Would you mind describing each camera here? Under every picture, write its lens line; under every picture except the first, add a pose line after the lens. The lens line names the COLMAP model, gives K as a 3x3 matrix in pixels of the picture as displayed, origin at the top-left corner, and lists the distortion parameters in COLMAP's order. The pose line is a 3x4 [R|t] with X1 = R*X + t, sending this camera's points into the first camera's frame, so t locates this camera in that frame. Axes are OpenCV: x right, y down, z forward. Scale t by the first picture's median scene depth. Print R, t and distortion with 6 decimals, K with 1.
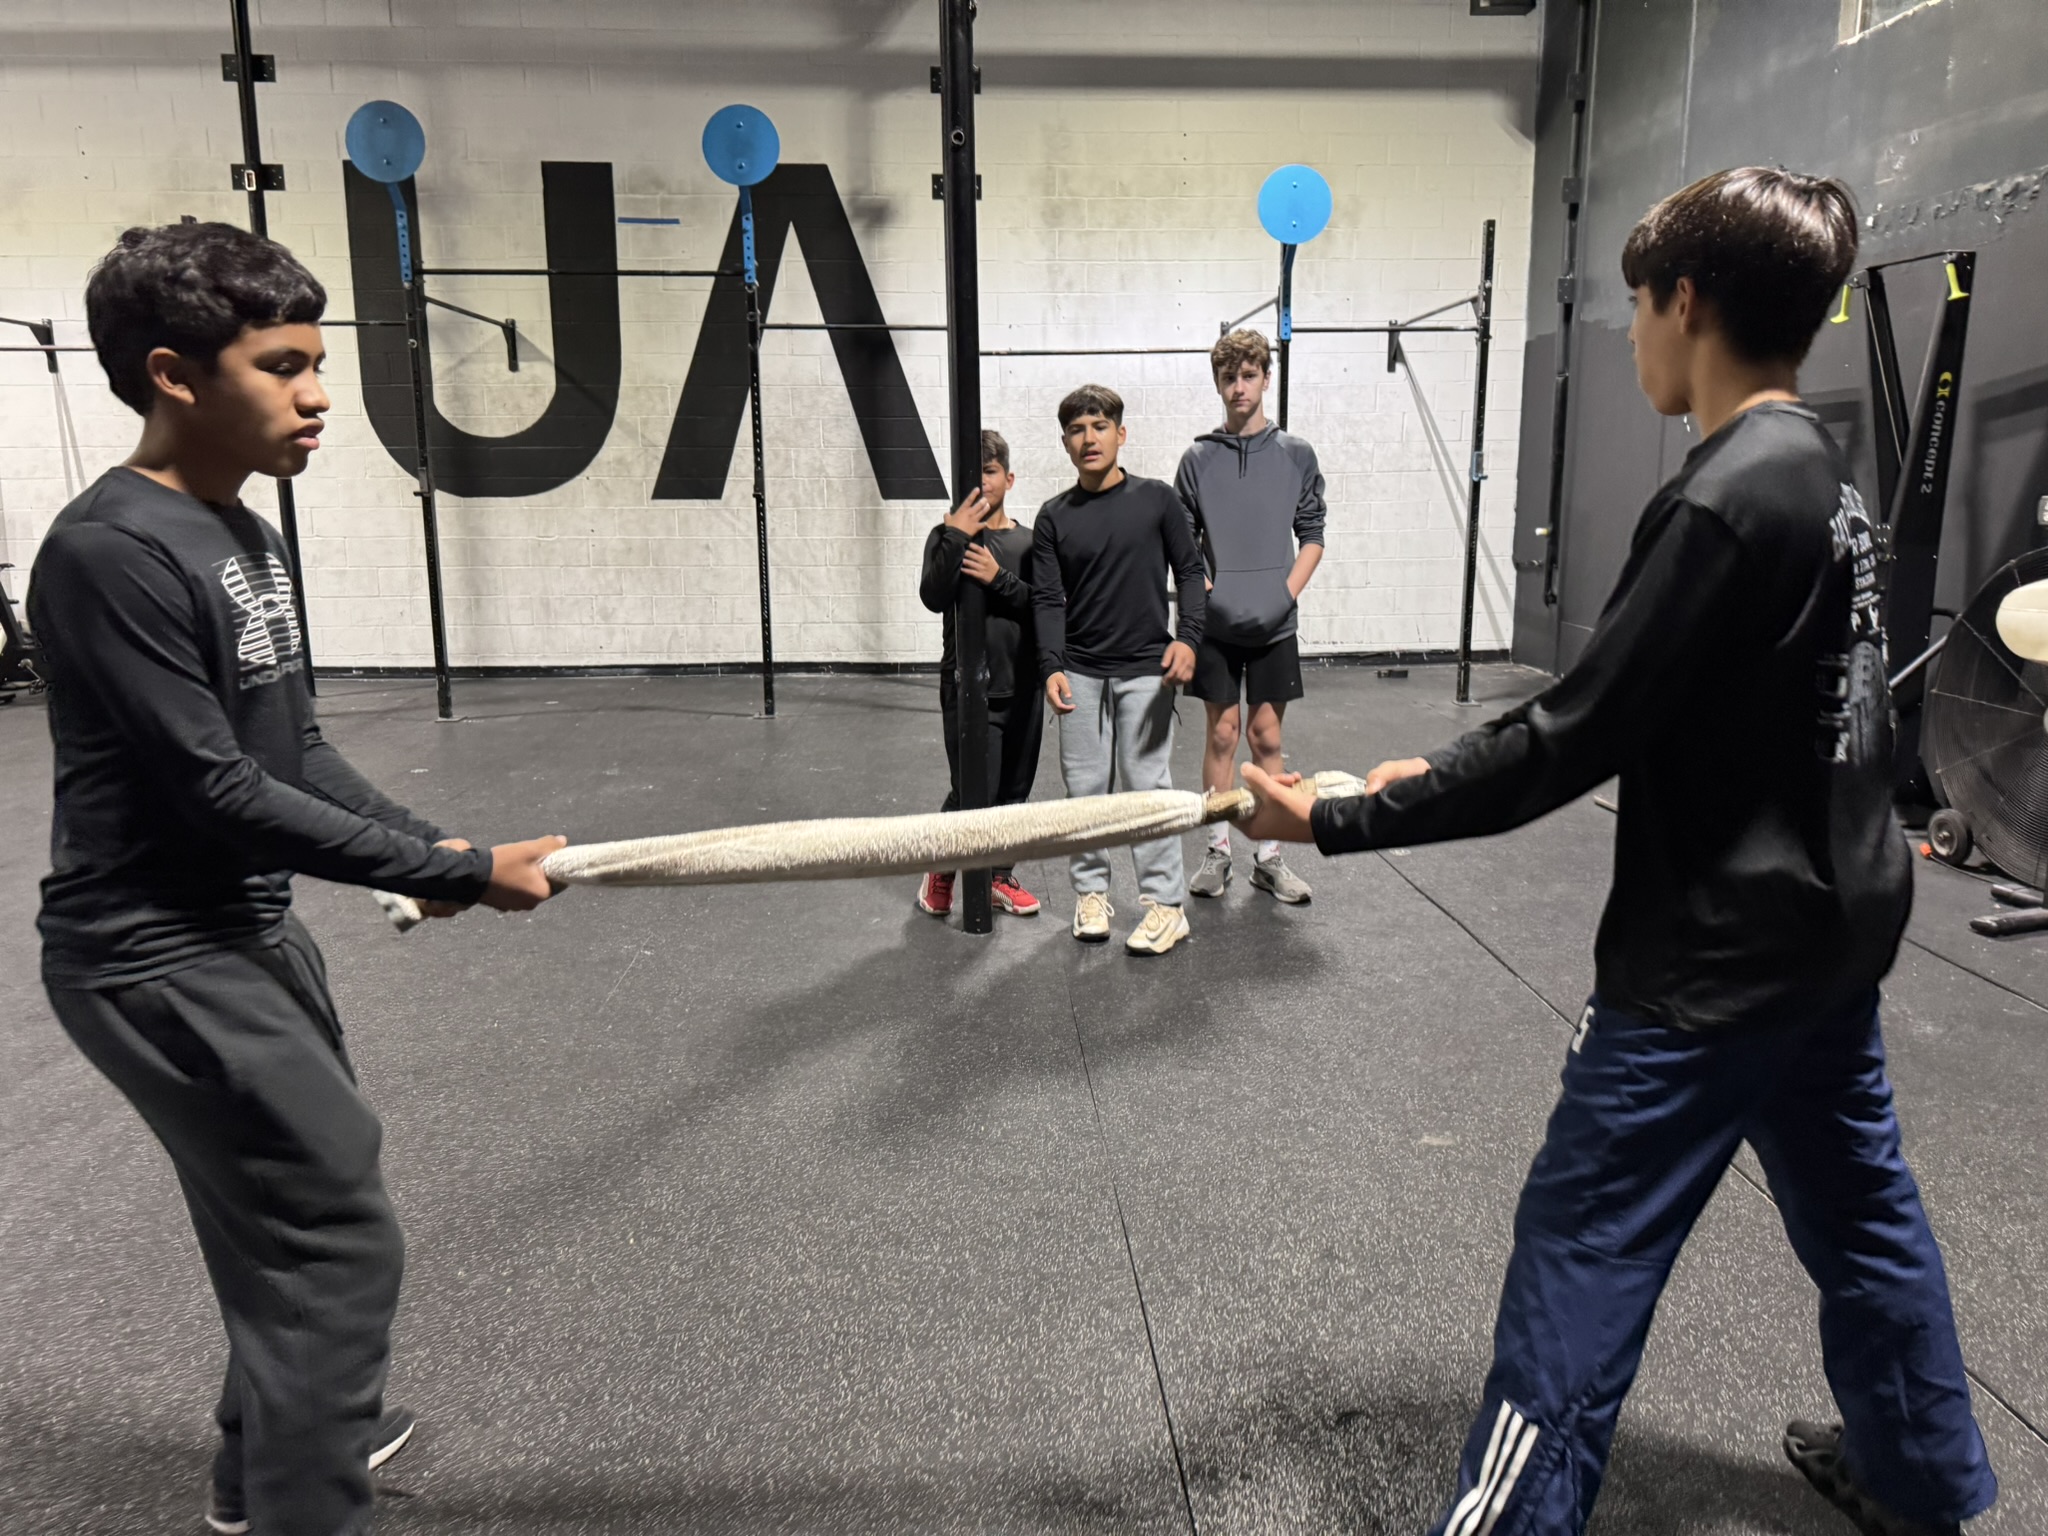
lens RADIAL K [[1445.3, 0, 1035.8], [0, 1445.3, 737.9], [0, 0, 1]] dist [0.044245, -0.049262]
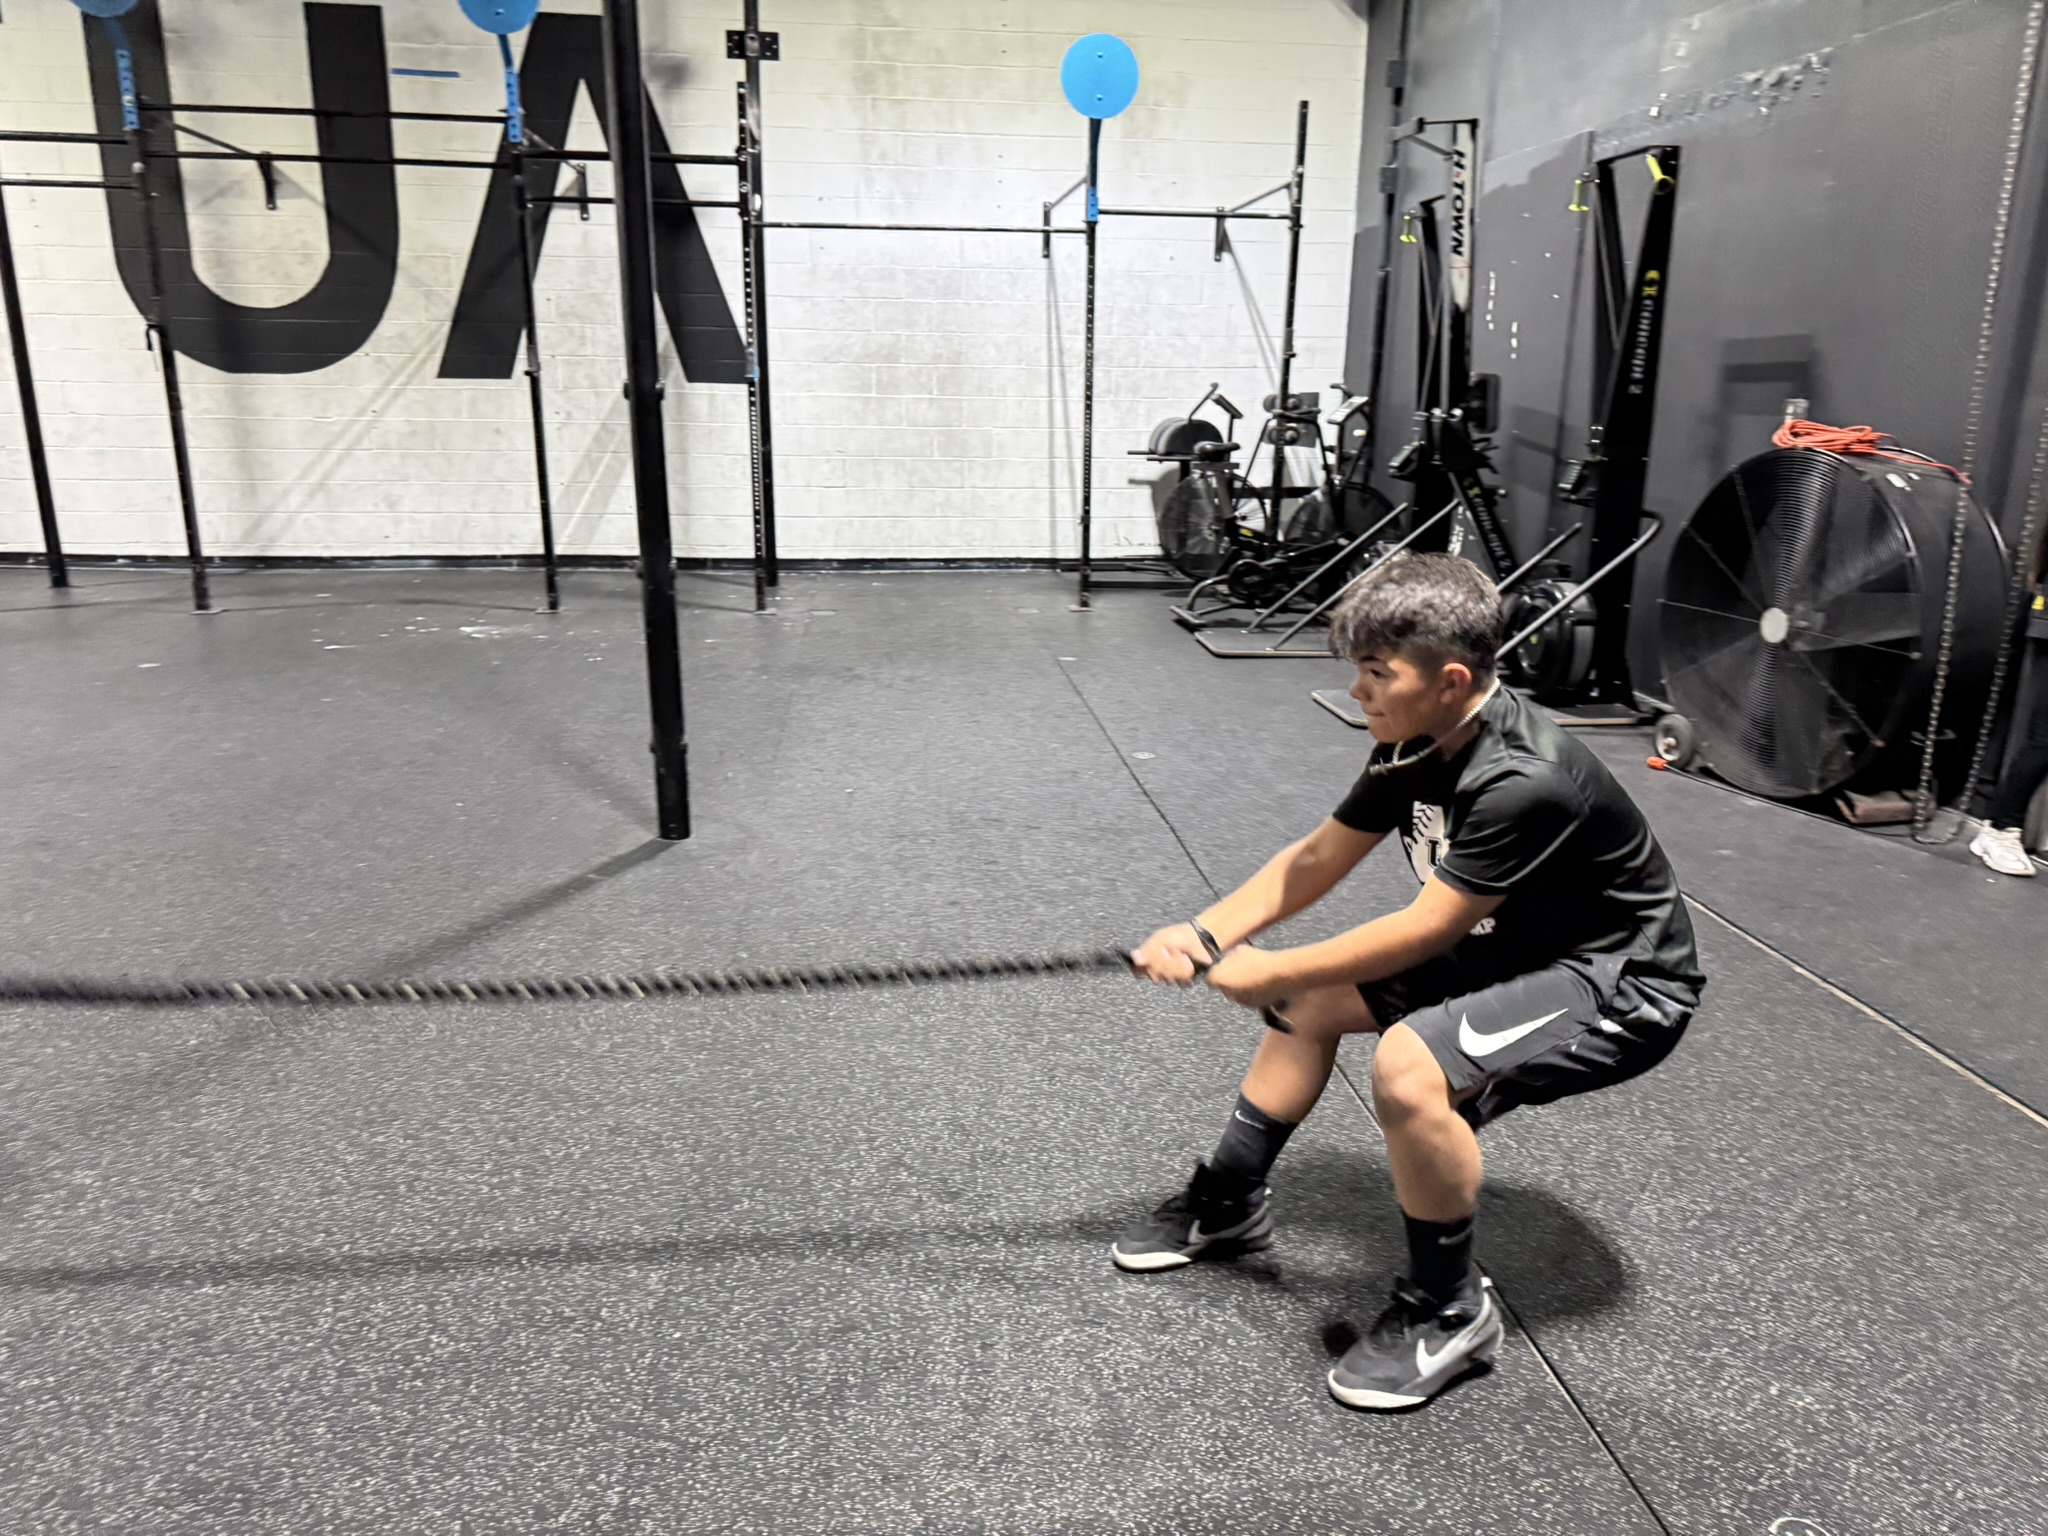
lens RADIAL K [[1445.3, 0, 1037.2], [0, 1445.3, 766.7], [0, 0, 1]] dist [0.044245, -0.049262]
pose [[0.997648, 0.002522, 0.068495, 0.065338], [-0.008464, 0.996206, 0.086610, 0.001109], [-0.068016, -0.086986, 0.993885, 0.013814]]
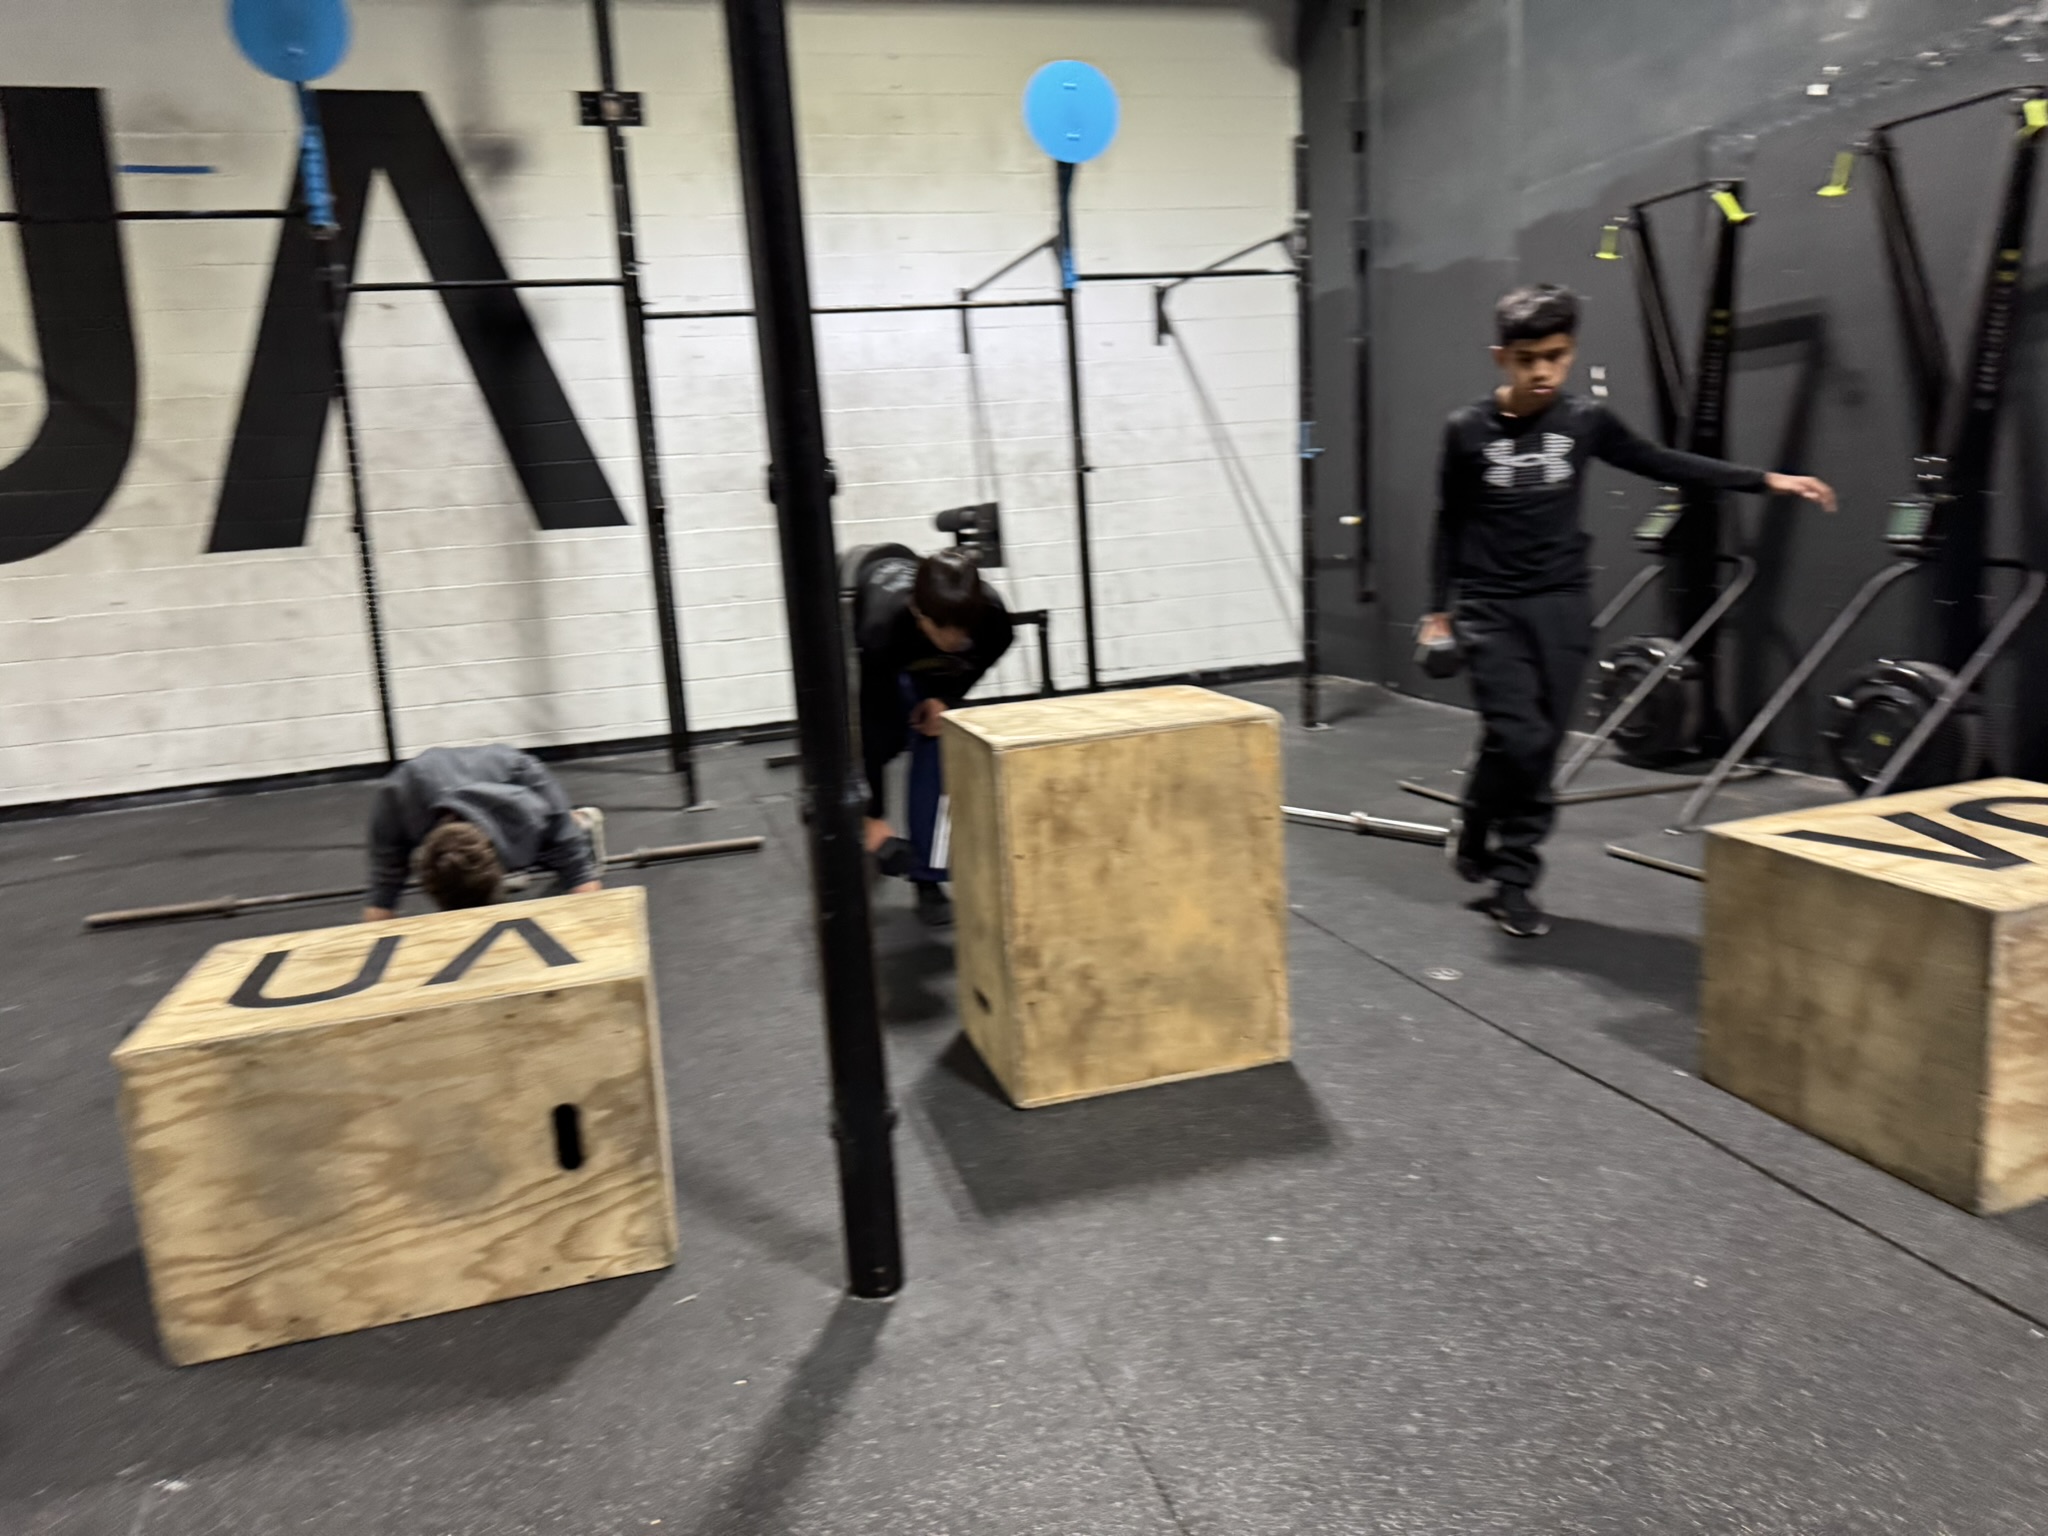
lens RADIAL K [[1445.3, 0, 1069.8], [0, 1445.3, 737.3], [0, 0, 1]] dist [0.044245, -0.049262]
pose [[0.965881, -0.101449, 0.238290, -0.036484], [0.106748, 0.994242, -0.009407, -0.023871], [-0.235963, 0.034523, 0.971149, 0.221891]]
